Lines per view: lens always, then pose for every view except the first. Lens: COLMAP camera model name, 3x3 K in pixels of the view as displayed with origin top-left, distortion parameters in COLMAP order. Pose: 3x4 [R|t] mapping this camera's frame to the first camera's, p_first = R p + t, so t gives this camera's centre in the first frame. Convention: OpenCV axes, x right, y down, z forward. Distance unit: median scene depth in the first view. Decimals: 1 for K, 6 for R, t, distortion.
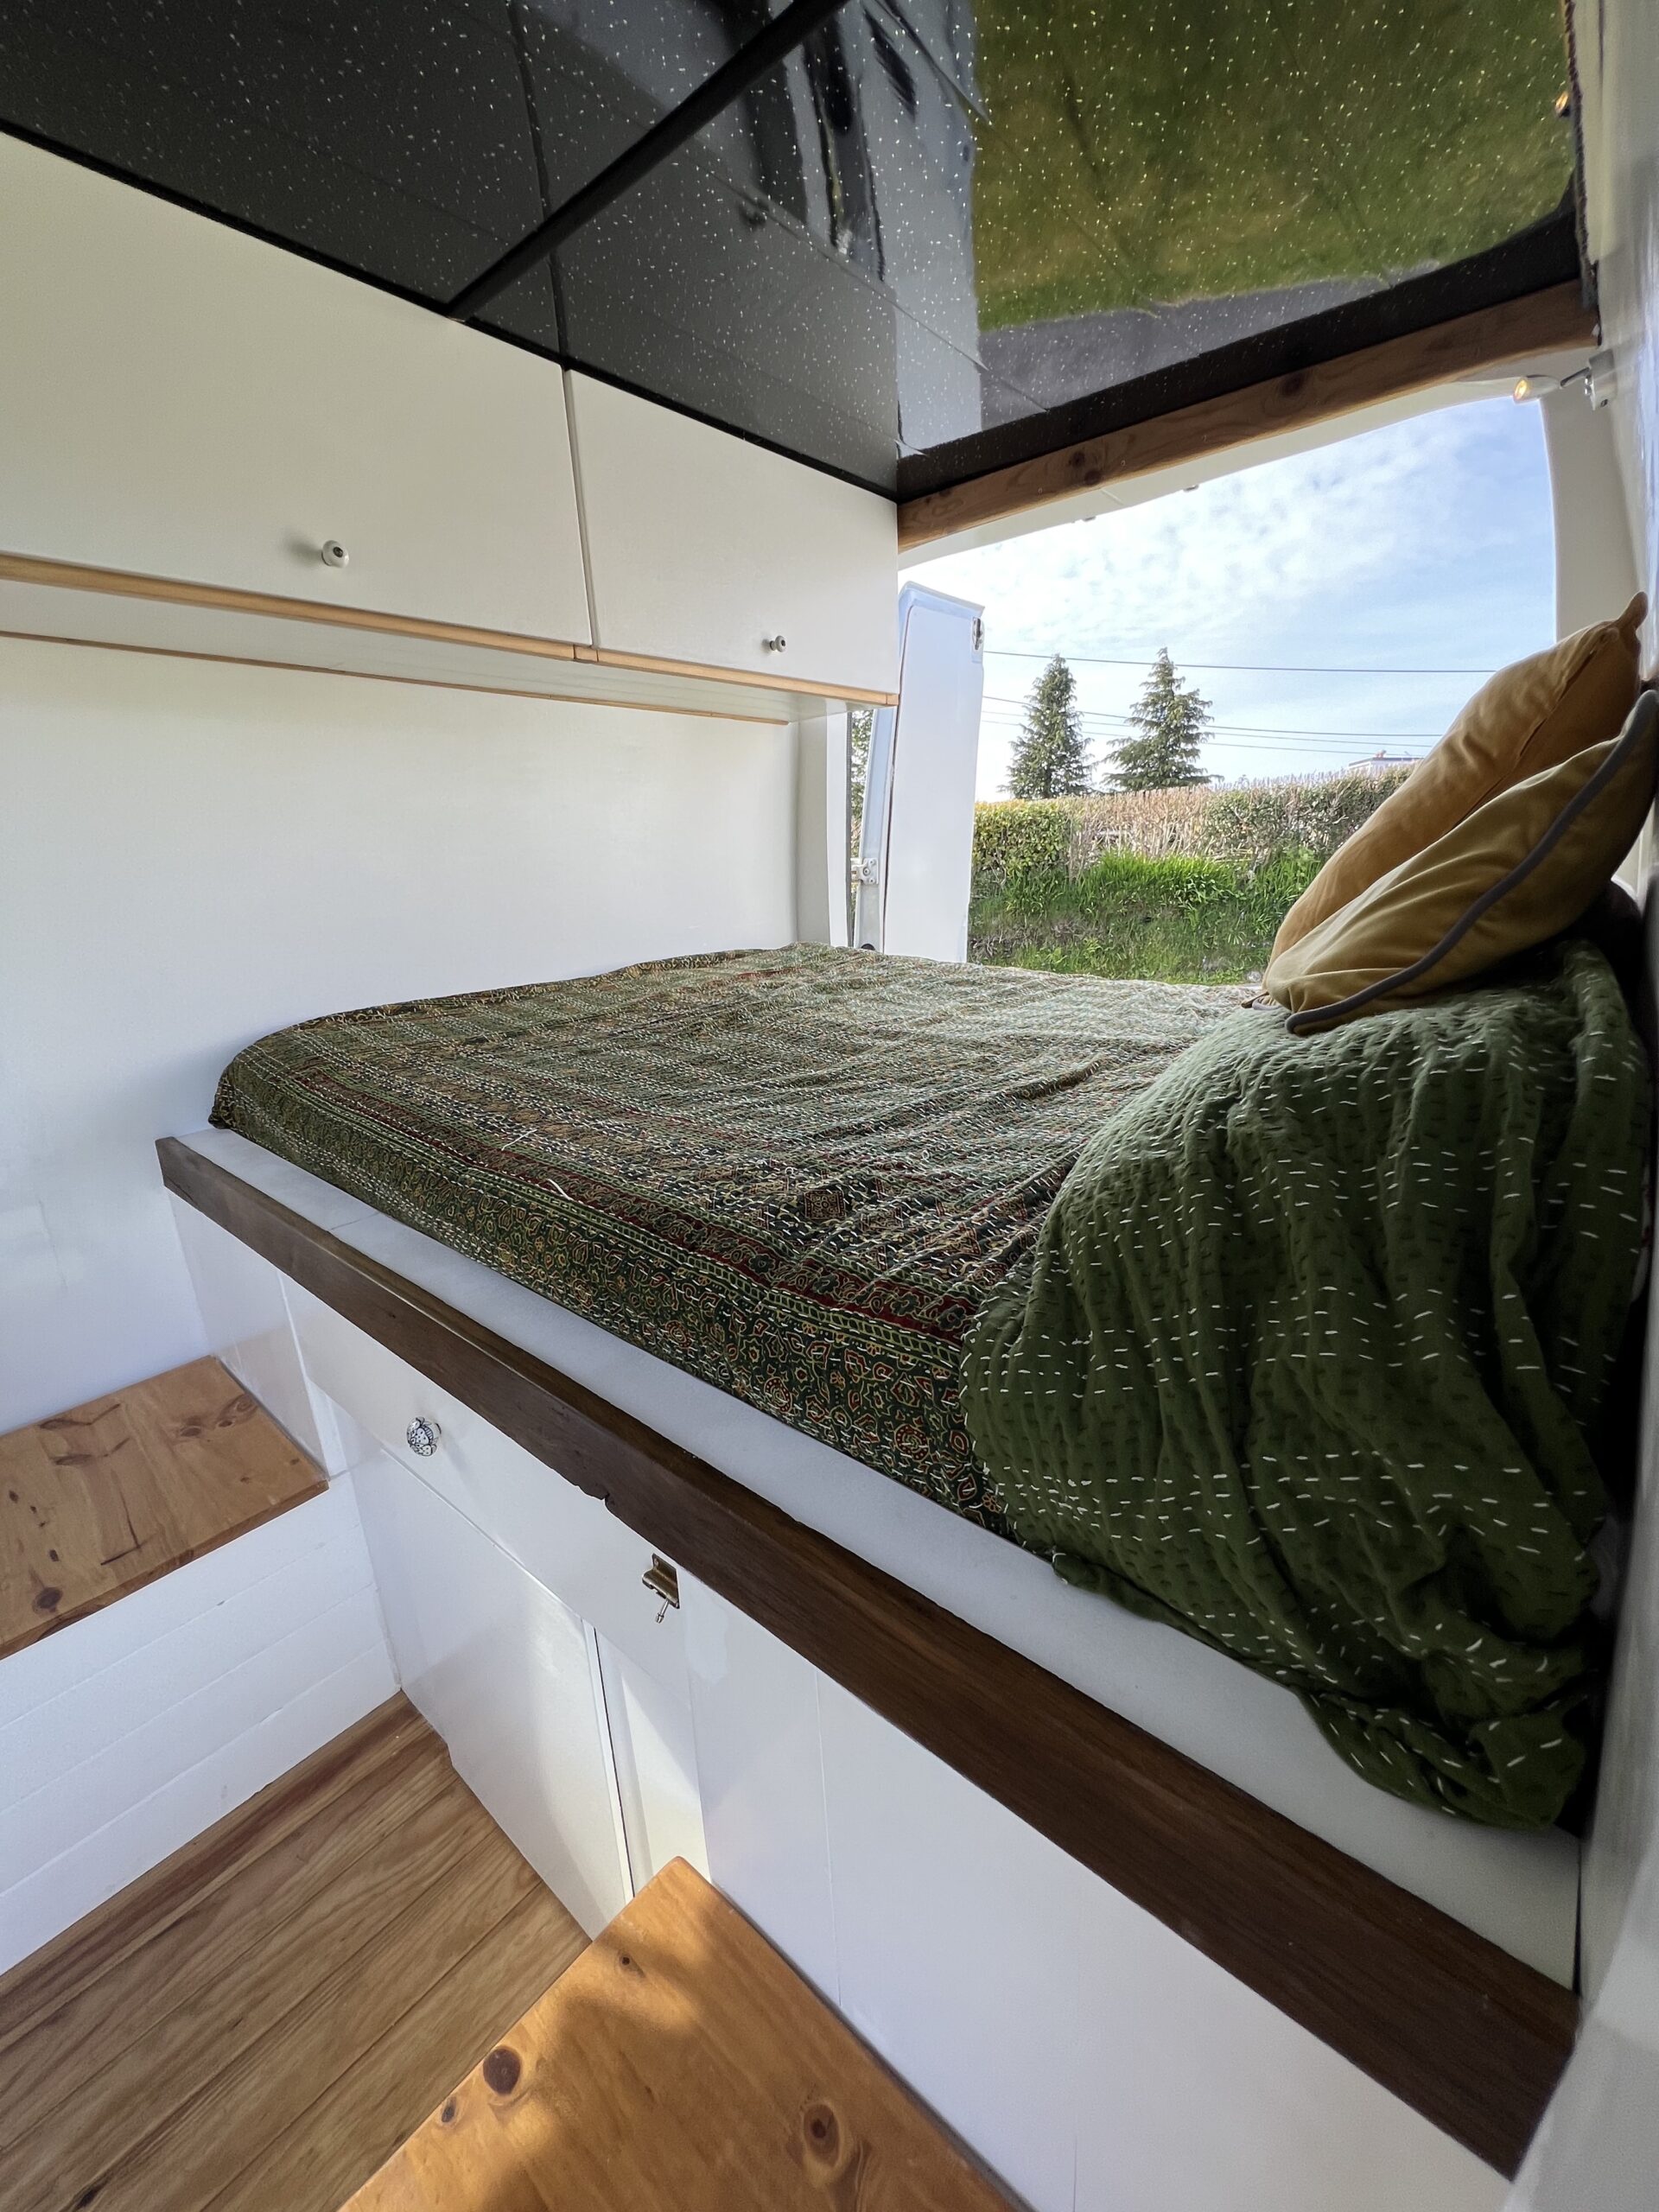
lens RADIAL K [[884.0, 0, 834.3], [0, 884.0, 1102.8], [0, 0, 1]] dist [0.000564, -0.000941]
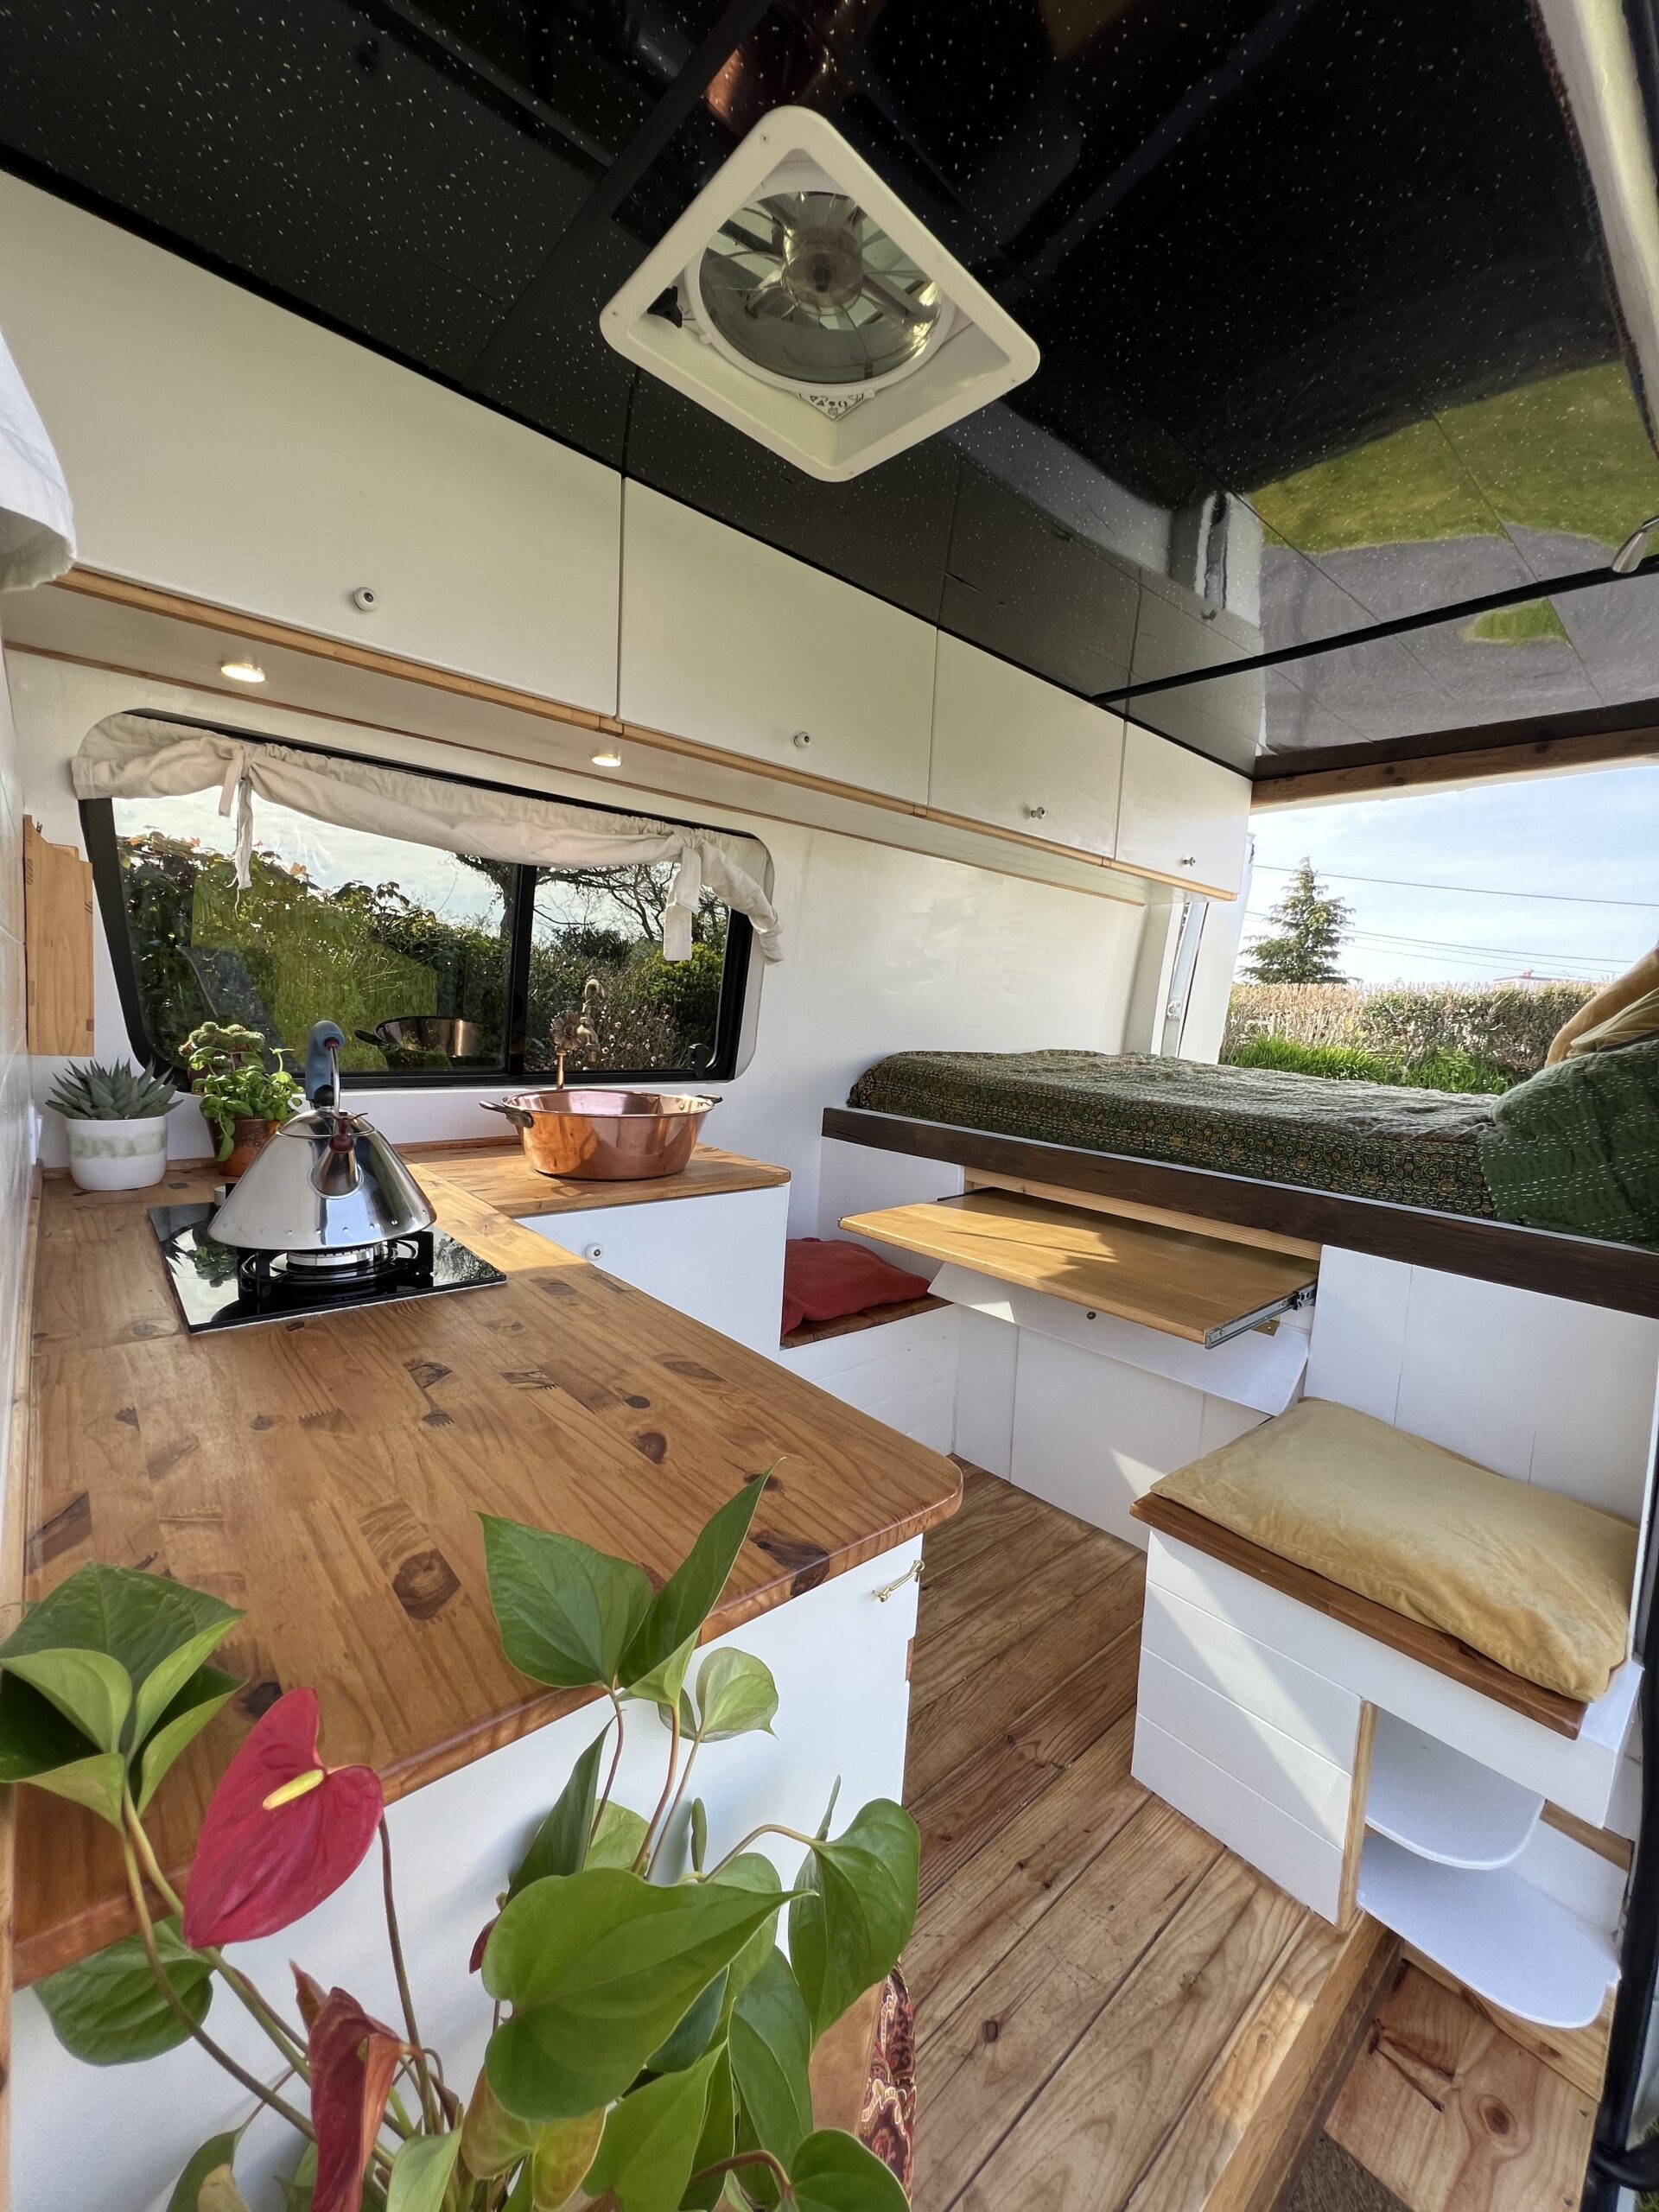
lens RADIAL K [[882.7, 0, 836.0], [0, 882.7, 1102.5], [0, 0, 1]] dist [-0.001728, 0.000428]
pose [[0.987056, 0.108133, -0.118441, -0.493057], [-0.126906, 0.978169, -0.164558, 0.281040], [0.098062, 0.177459, 0.979230, -0.610647]]
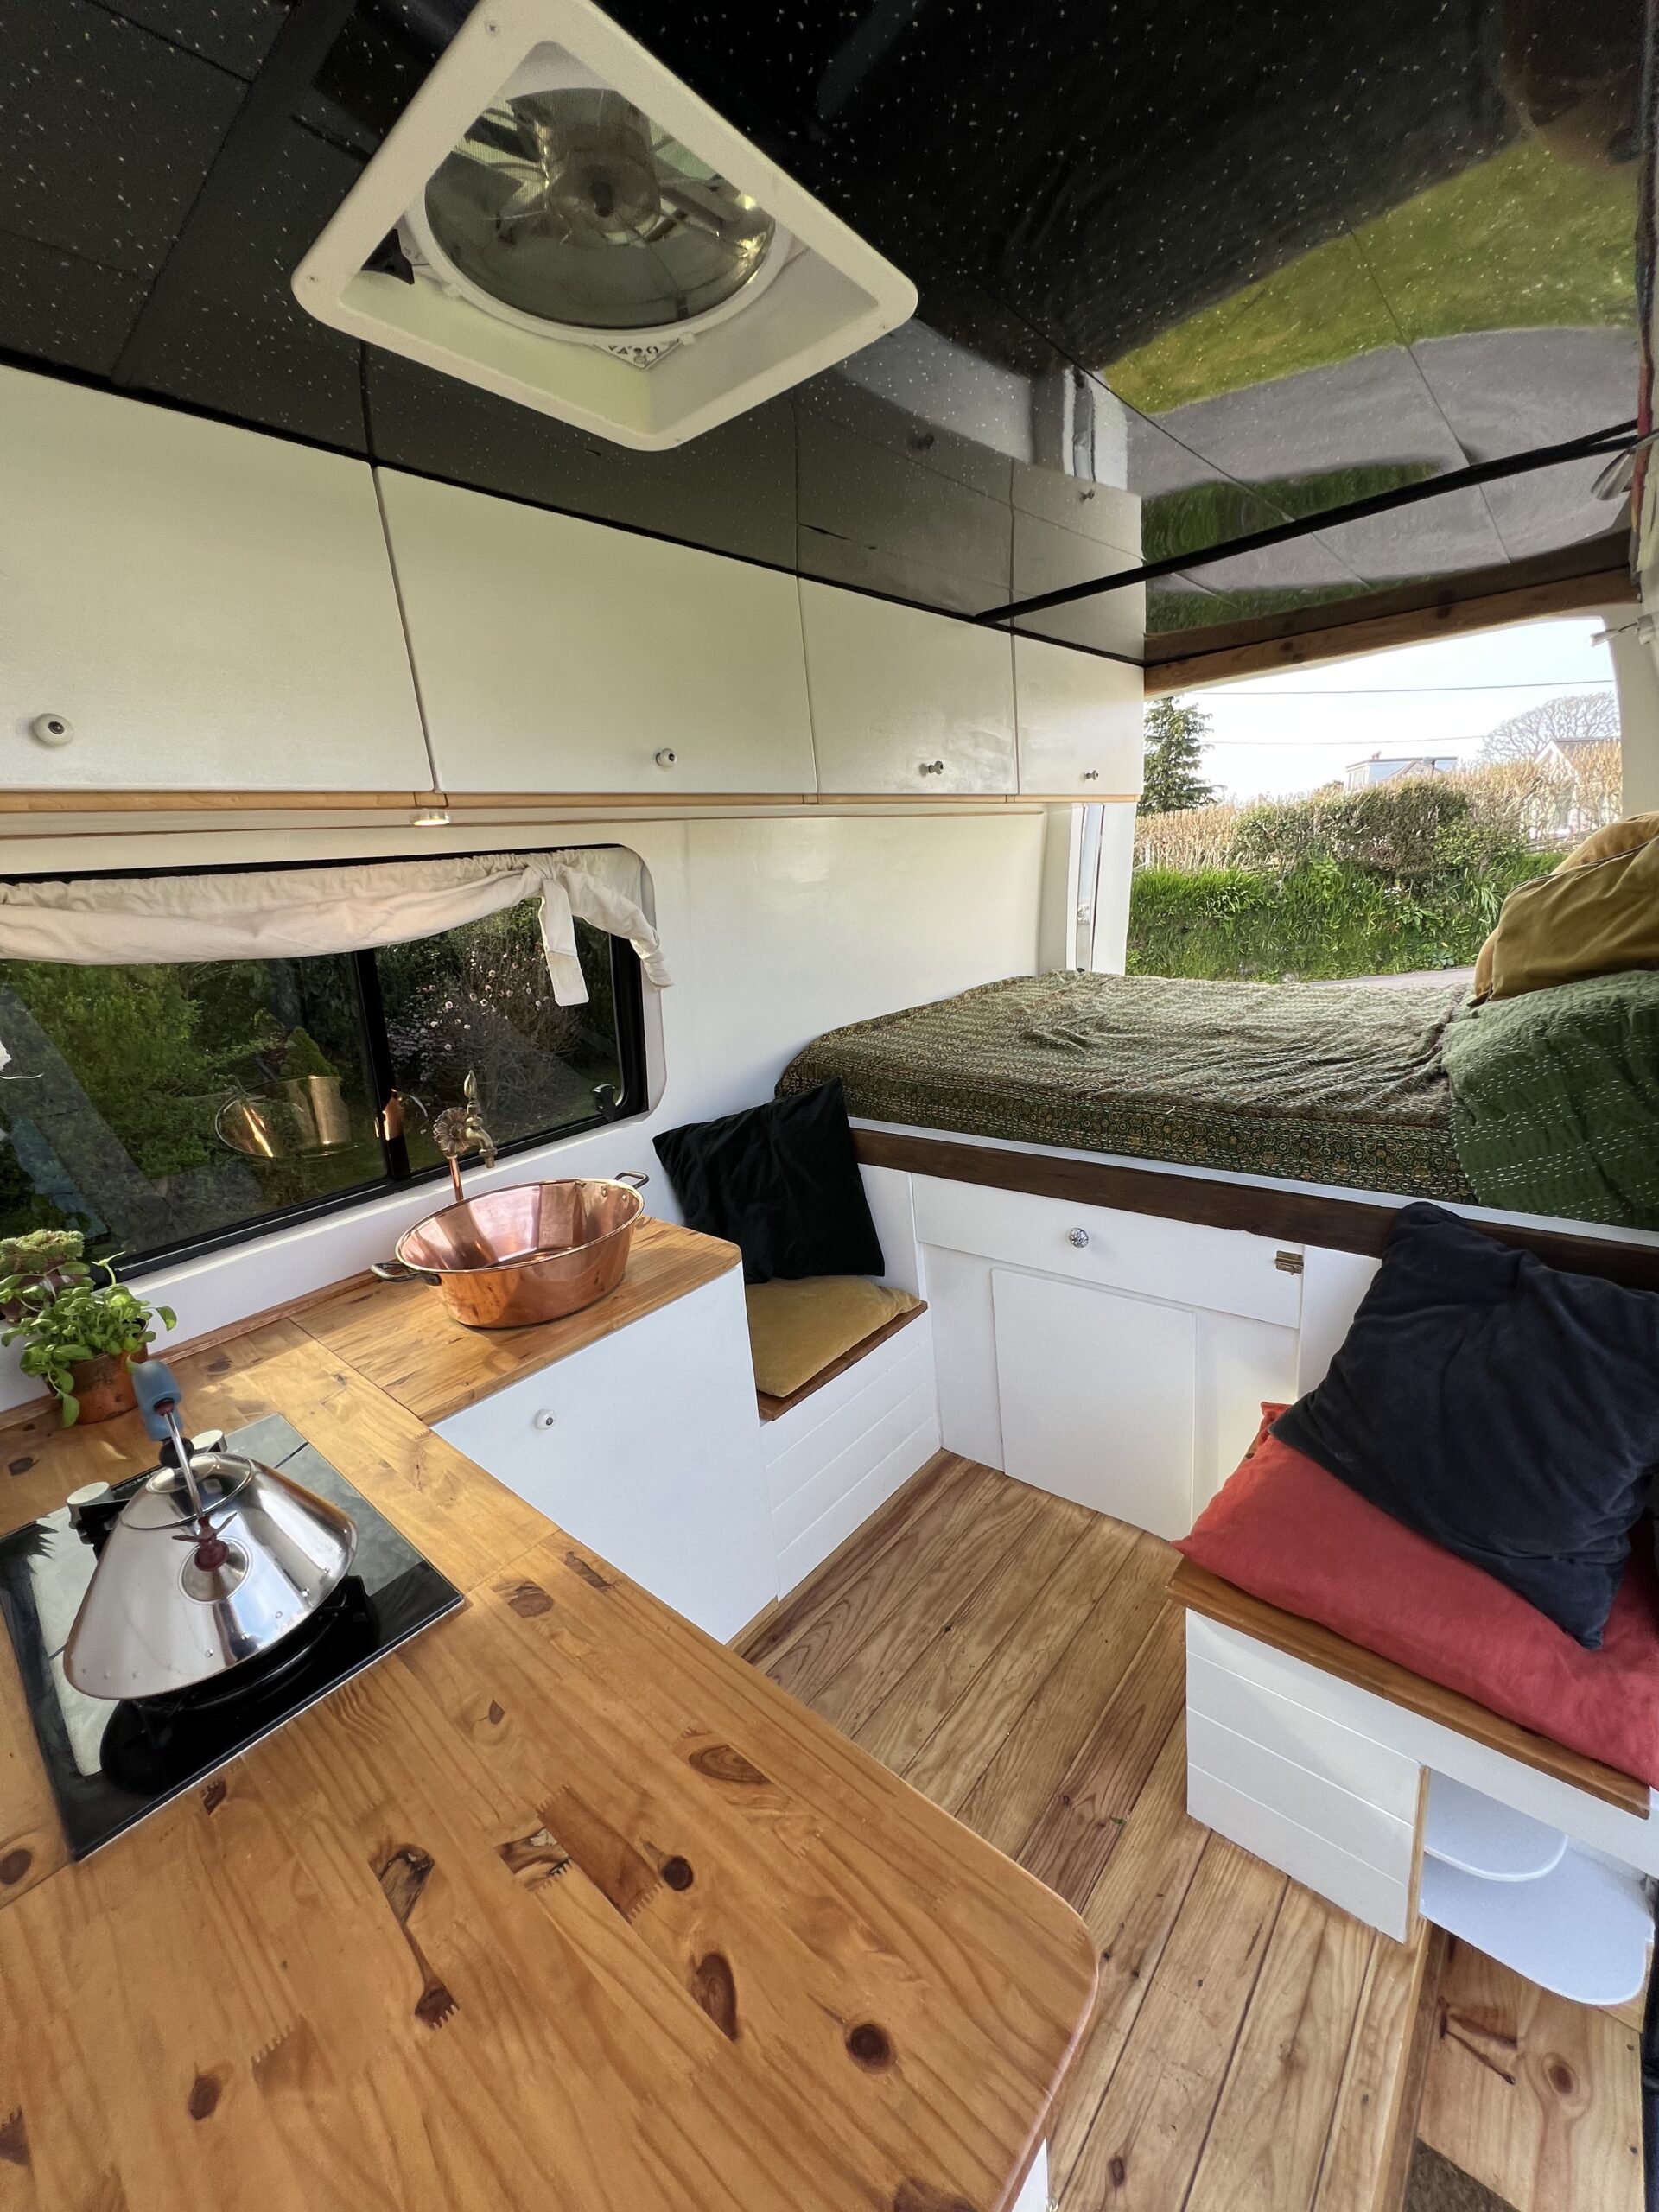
lens RADIAL K [[884.0, 0, 834.9], [0, 884.0, 1102.6], [0, 0, 1]] dist [0.000564, -0.000941]
pose [[0.998854, -0.047178, -0.008067, -0.545887], [0.046966, 0.998592, -0.024662, 0.059507], [0.009219, 0.024255, 0.999663, -0.528588]]
